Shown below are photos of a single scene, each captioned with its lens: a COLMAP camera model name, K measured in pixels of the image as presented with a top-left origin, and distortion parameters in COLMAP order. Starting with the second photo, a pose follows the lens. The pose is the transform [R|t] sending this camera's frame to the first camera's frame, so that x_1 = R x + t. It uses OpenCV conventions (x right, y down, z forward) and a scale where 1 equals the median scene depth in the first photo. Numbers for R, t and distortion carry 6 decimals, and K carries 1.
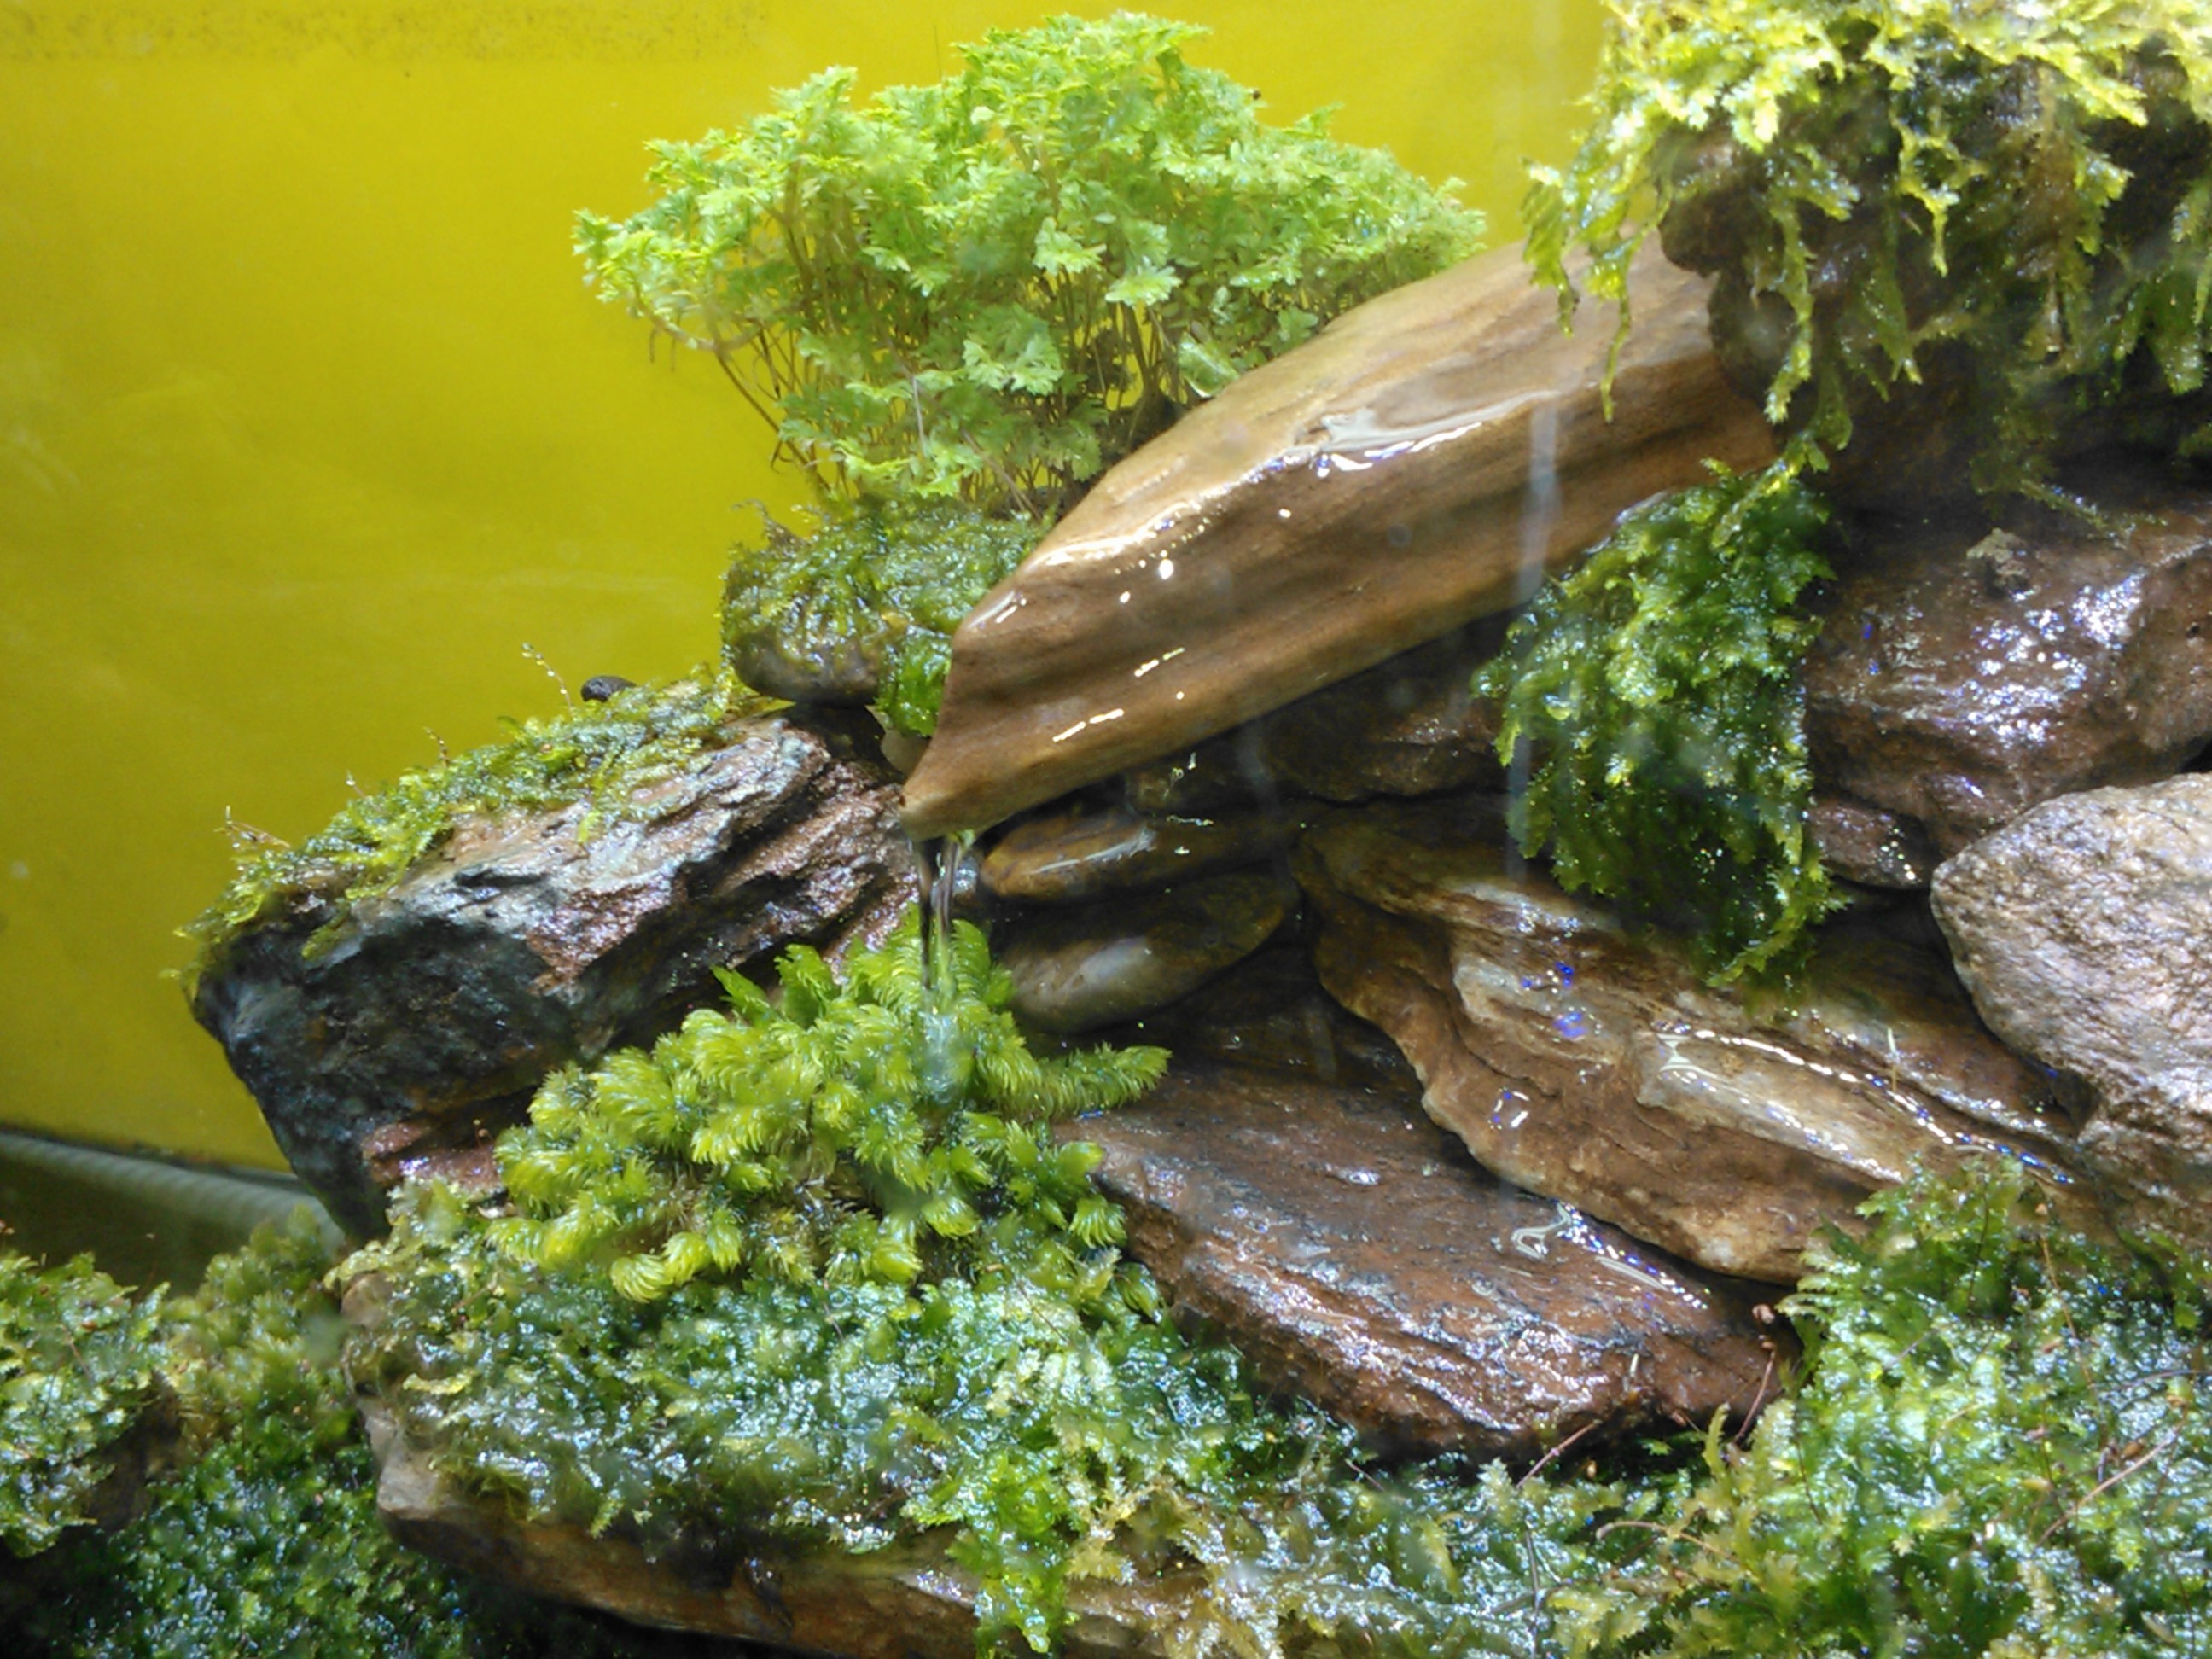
lens RADIAL K [[2904.1, 0, 1060.0], [0, 2904.1, 796.4], [0, 0, 1]] dist [0.034817, 0.000000]
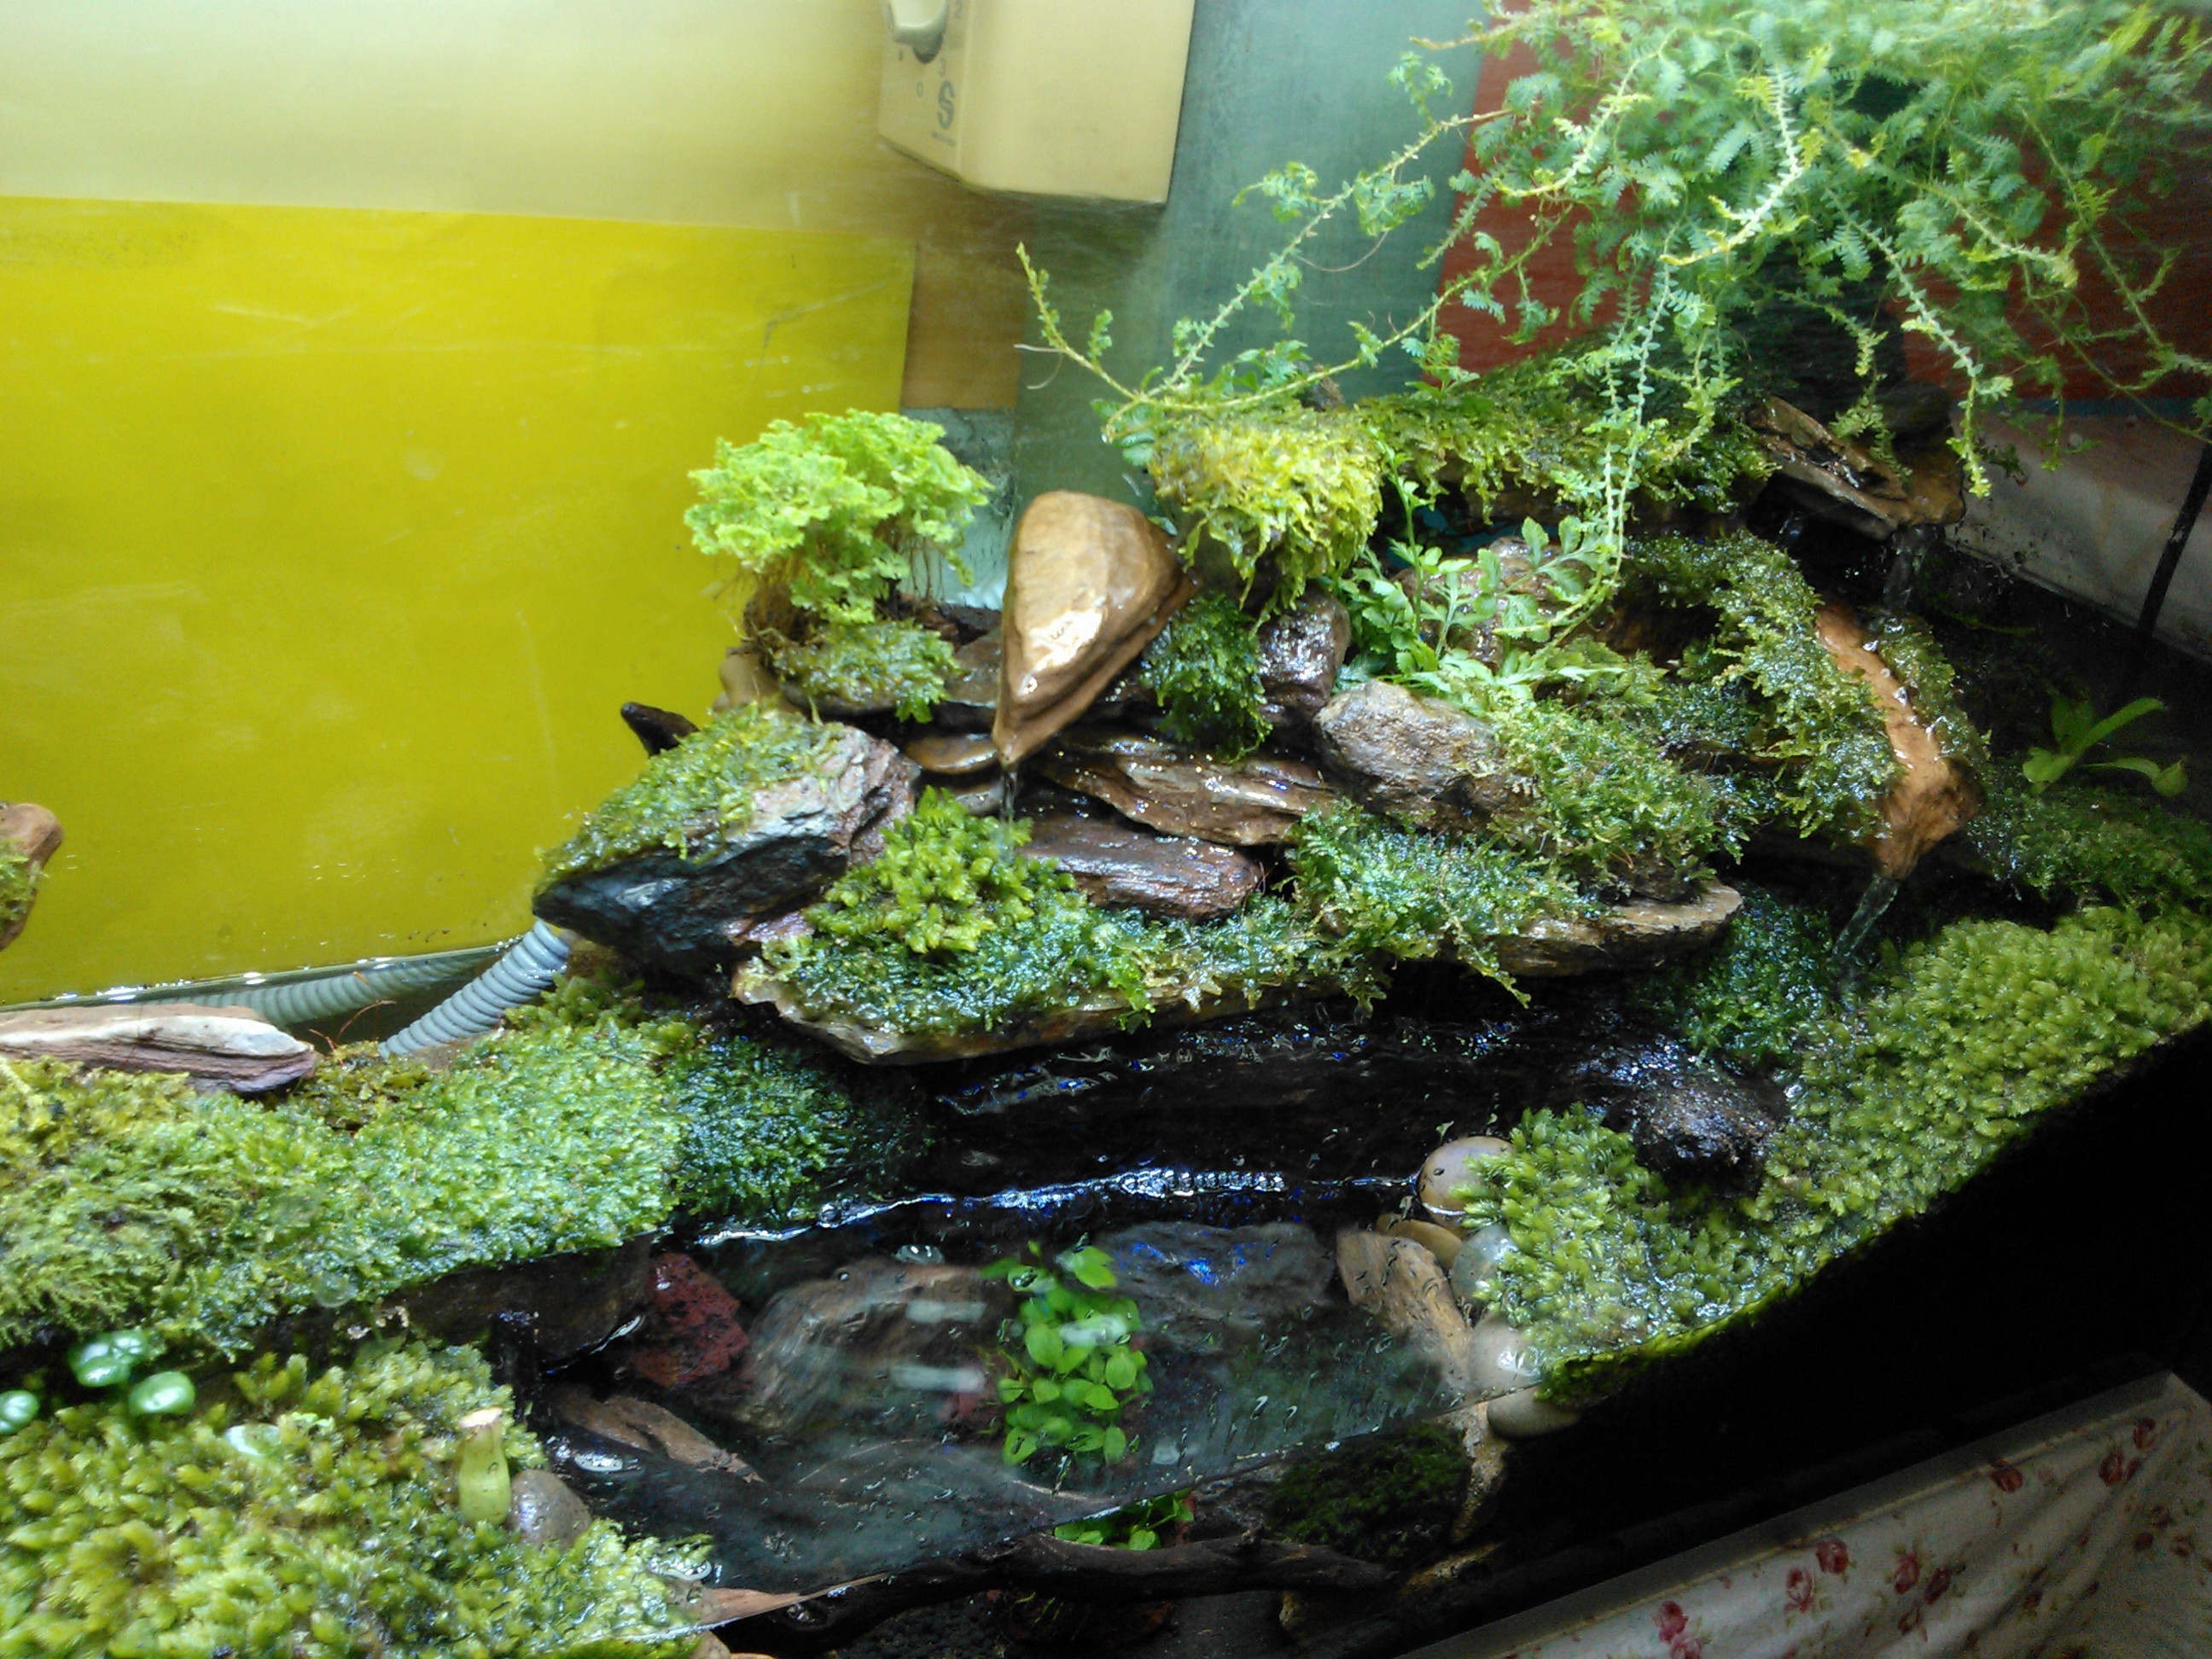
lens RADIAL K [[1895.9, 0, 1070.0], [0, 1895.9, 803.0], [0, 0, 1]] dist [0.072054, -0.227449]
pose [[0.664072, -0.240401, 0.707965, -1.358720], [0.078969, 0.964154, 0.253321, -0.428231], [-0.743486, -0.112316, 0.659252, -0.273565]]
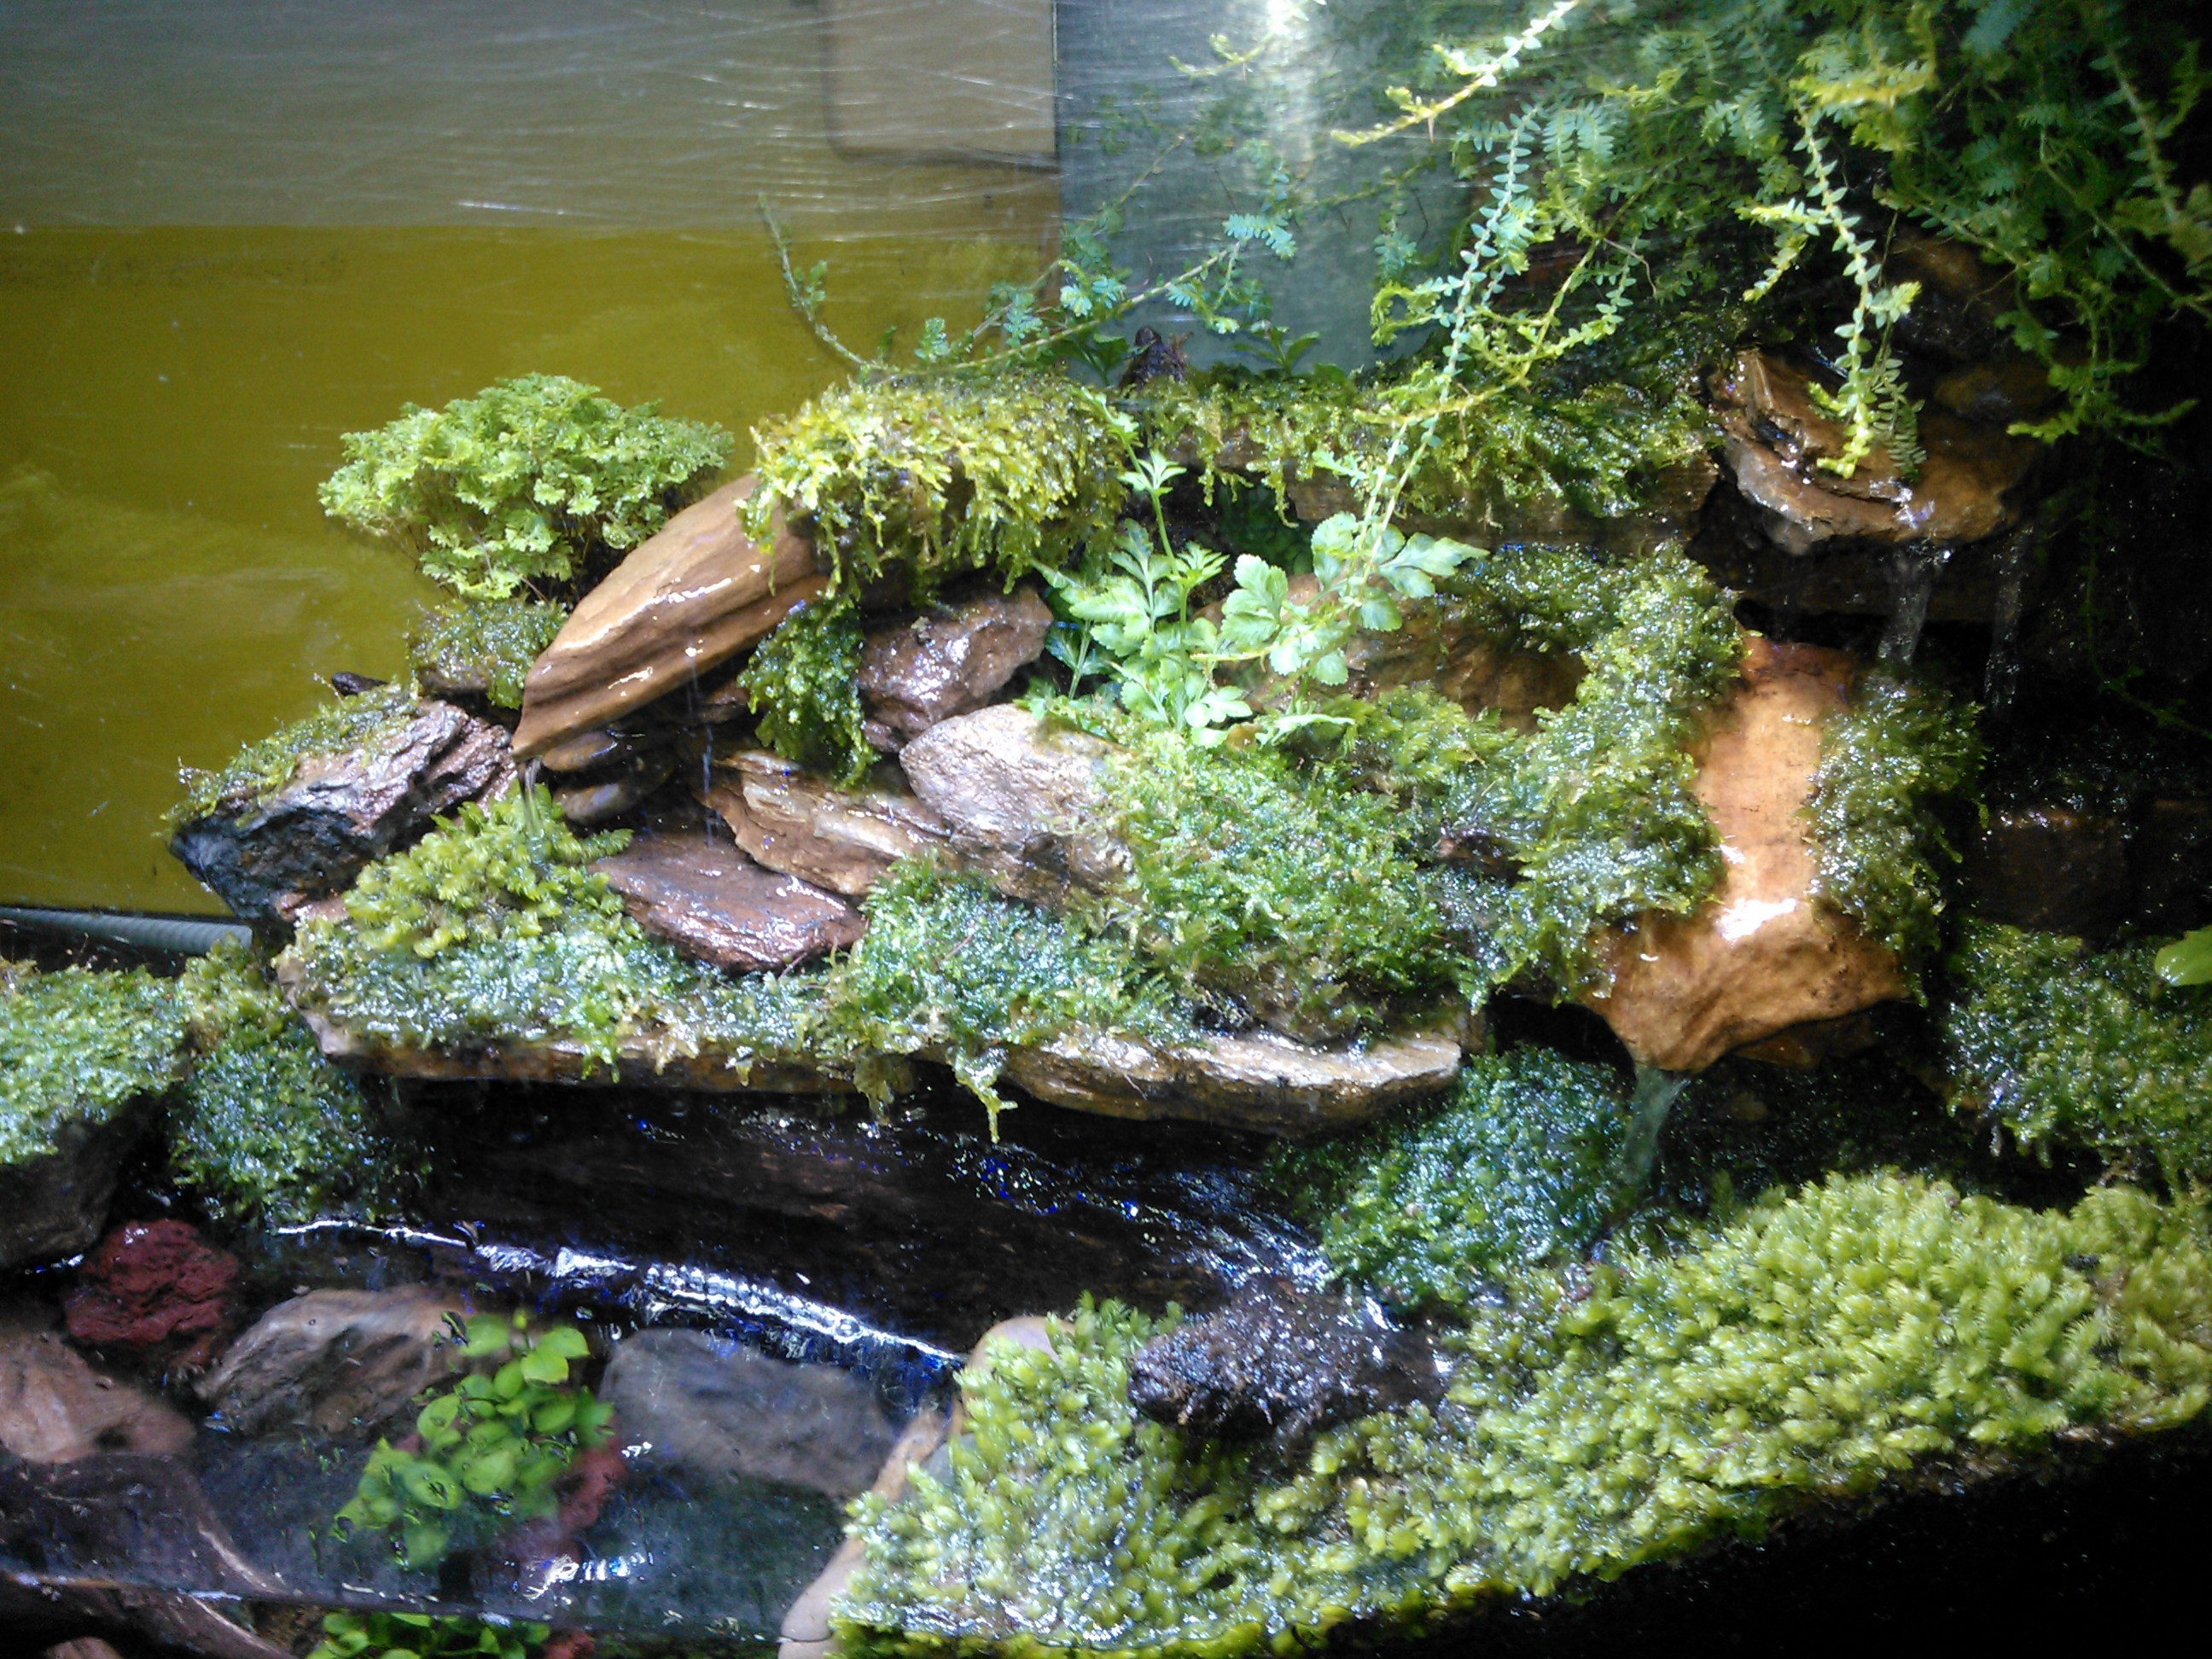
lens RADIAL K [[1895.9, 0, 1079.3], [0, 1895.9, 808.9], [0, 0, 1]] dist [0.072054, -0.227449]
pose [[0.957946, -0.112357, 0.264036, -0.025833], [0.074412, 0.985945, 0.149583, -0.158051], [-0.277131, -0.123645, 0.952843, -0.712735]]
